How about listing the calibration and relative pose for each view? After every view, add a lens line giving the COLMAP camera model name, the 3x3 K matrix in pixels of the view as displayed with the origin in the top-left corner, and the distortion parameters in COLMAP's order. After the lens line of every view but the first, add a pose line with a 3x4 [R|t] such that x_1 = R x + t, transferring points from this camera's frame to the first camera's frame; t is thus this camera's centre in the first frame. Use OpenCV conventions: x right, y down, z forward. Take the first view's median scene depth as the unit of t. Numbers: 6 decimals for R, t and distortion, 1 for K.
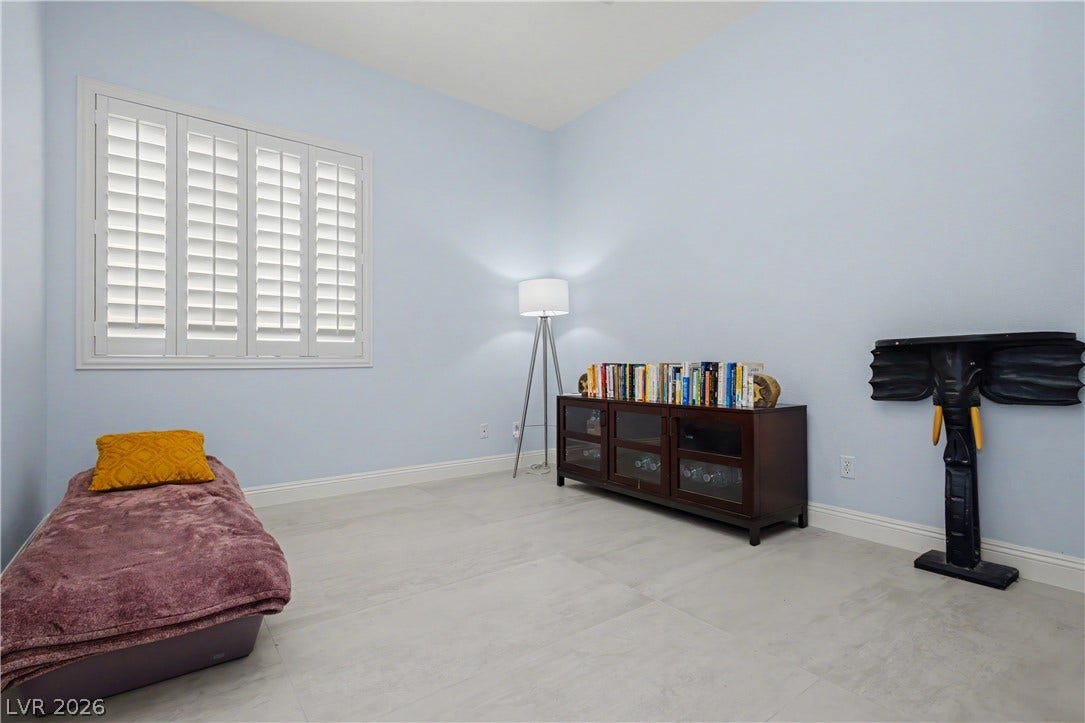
lens RADIAL K [[498.1, 0, 544.0], [0, 498.1, 359.4], [0, 0, 1]] dist [0.005379, -0.000518]
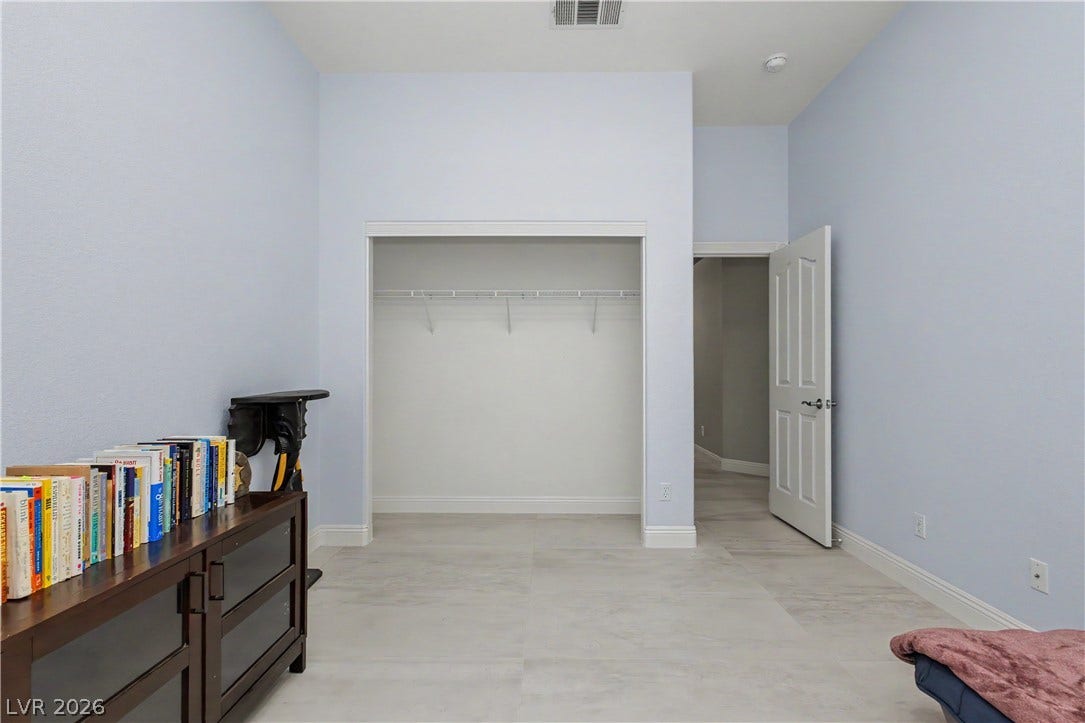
lens RADIAL K [[498.1, 0, 541.8], [0, 498.1, 366.2], [0, 0, 1]] dist [0.005379, -0.000518]
pose [[-0.776863, 0.004443, 0.629655, -0.284173], [-0.004573, 0.999909, -0.012699, -0.068292], [-0.629654, -0.012745, -0.776771, 1.111317]]
